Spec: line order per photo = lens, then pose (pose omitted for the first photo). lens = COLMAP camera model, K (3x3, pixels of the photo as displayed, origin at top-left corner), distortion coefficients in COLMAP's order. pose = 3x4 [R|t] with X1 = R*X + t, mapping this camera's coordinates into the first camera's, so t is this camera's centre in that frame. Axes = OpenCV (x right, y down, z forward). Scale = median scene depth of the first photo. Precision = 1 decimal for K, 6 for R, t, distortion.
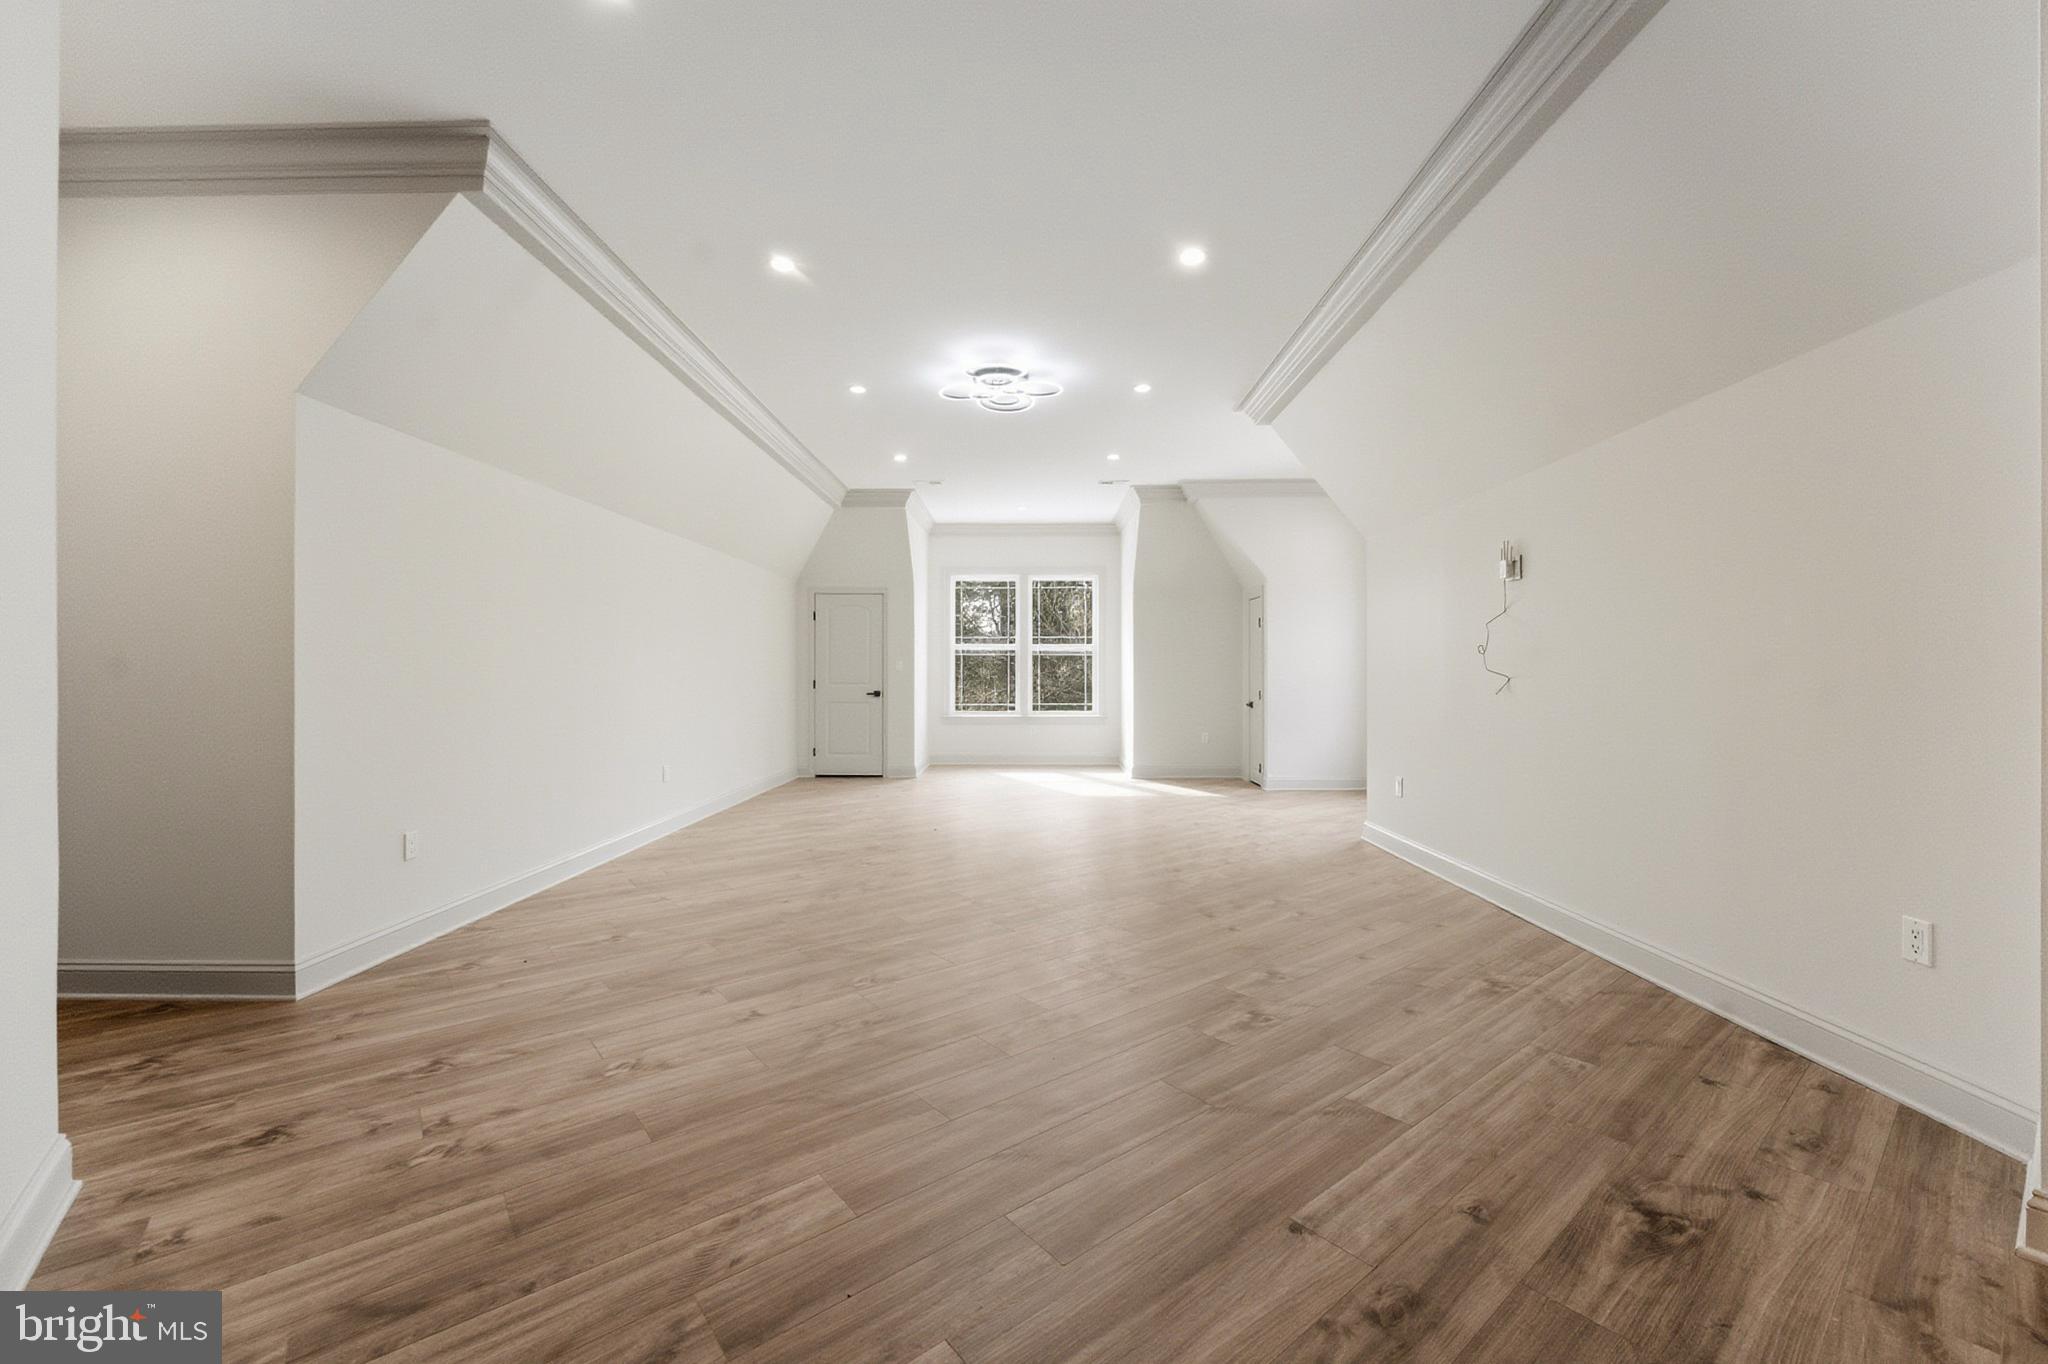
lens RADIAL K [[821.7, 0, 1021.1], [0, 821.7, 678.3], [0, 0, 1]] dist [-0.005276, 0.001055]
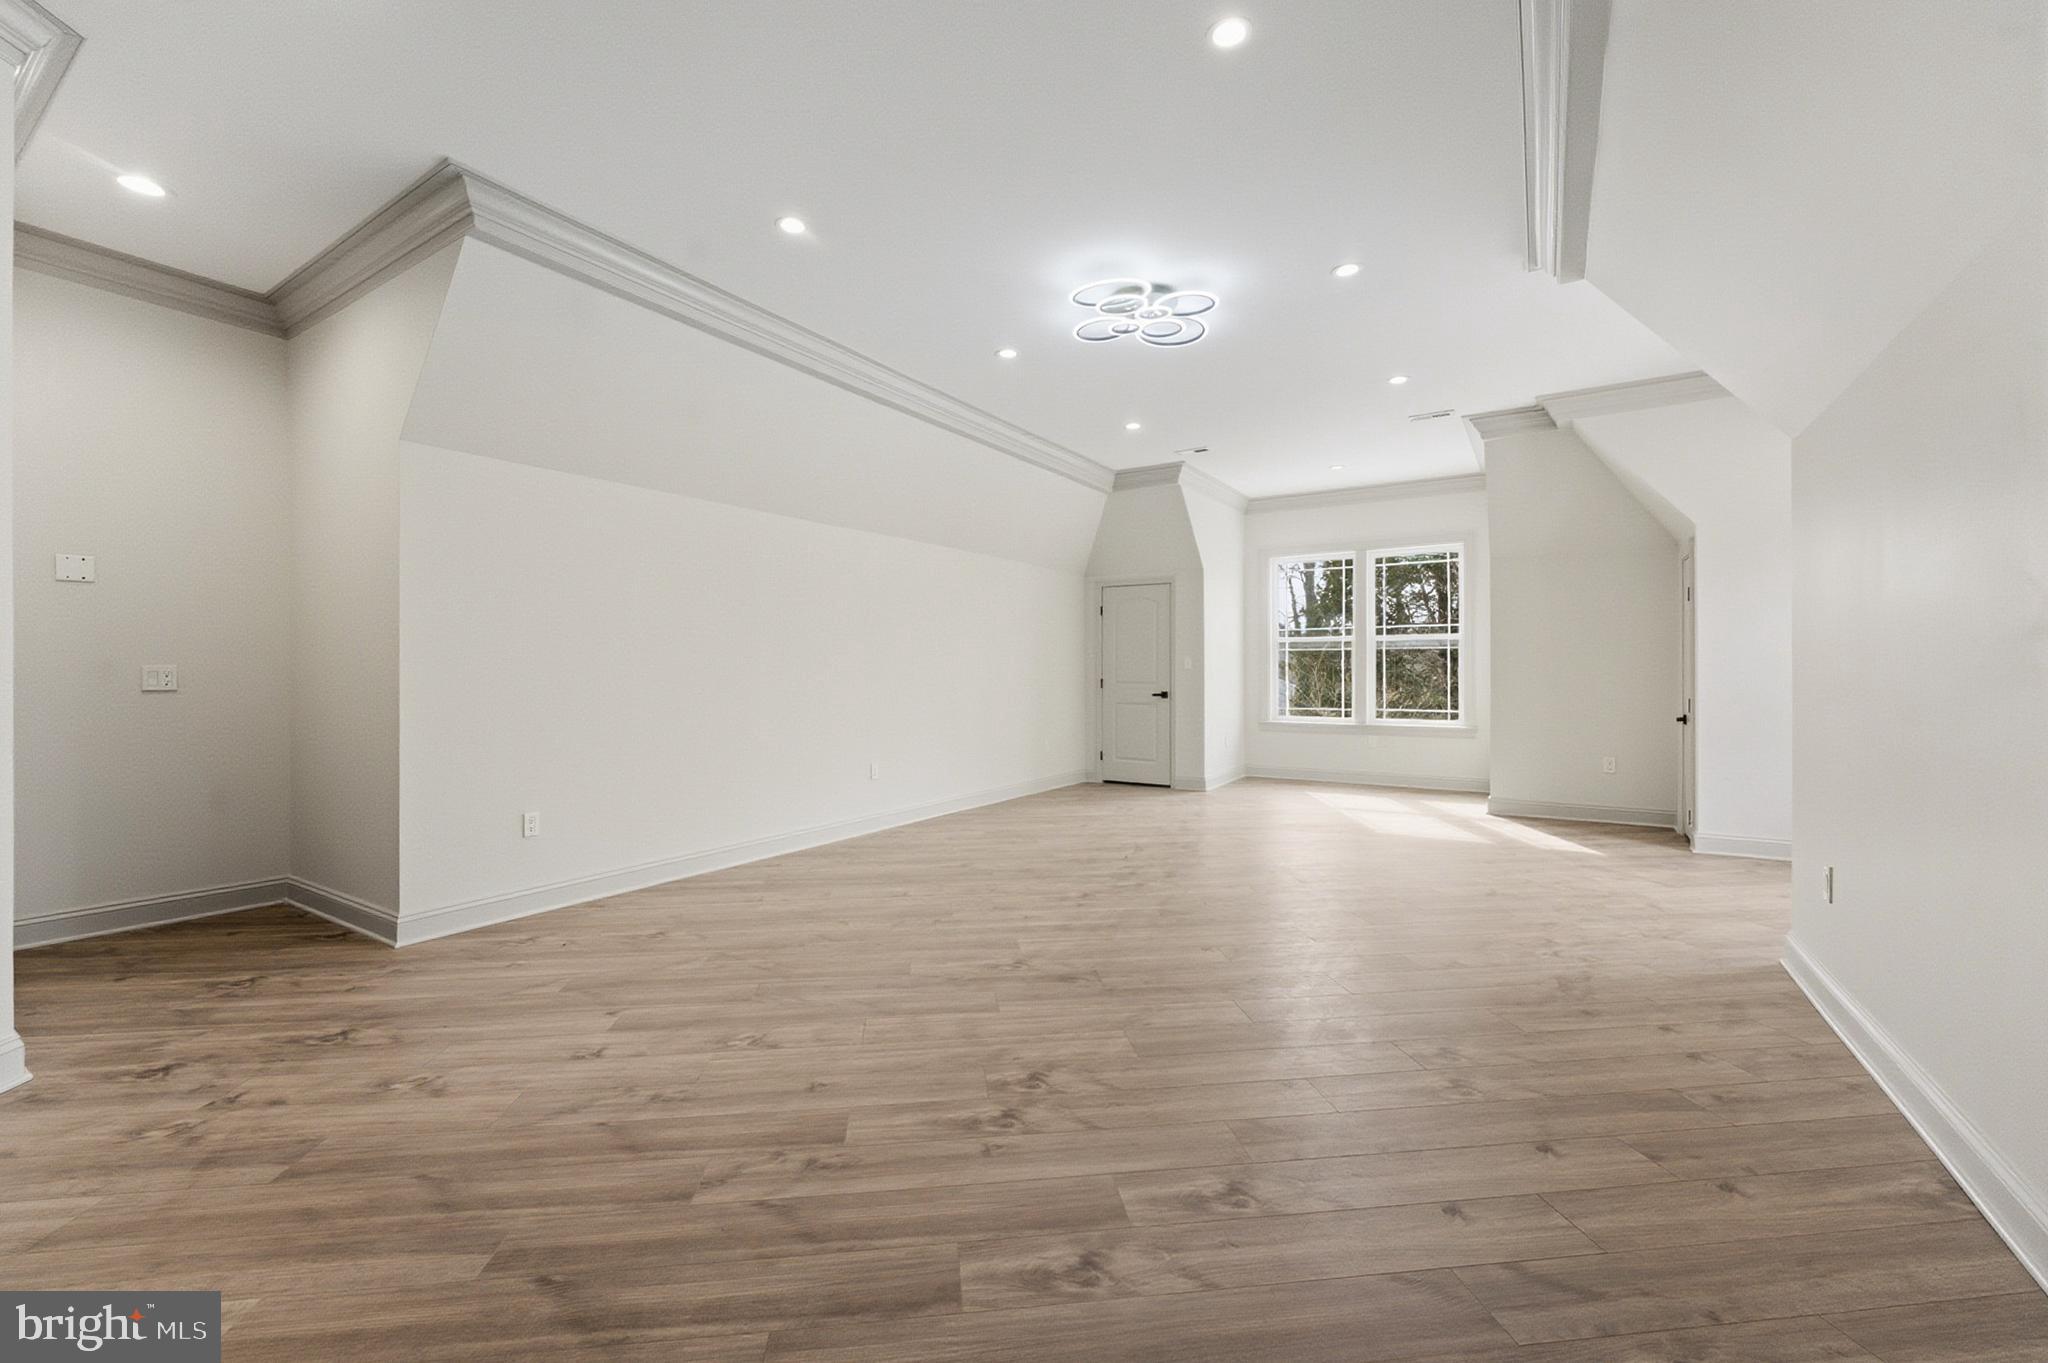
lens RADIAL K [[828.4, 0, 1024.8], [0, 828.4, 676.3], [0, 0, 1]] dist [-0.002569, 0.000808]
pose [[0.848787, 0.002879, -0.528727, 0.193152], [-0.002247, 0.999996, 0.001839, -0.002915], [0.528730, -0.000373, 0.848790, 0.165411]]
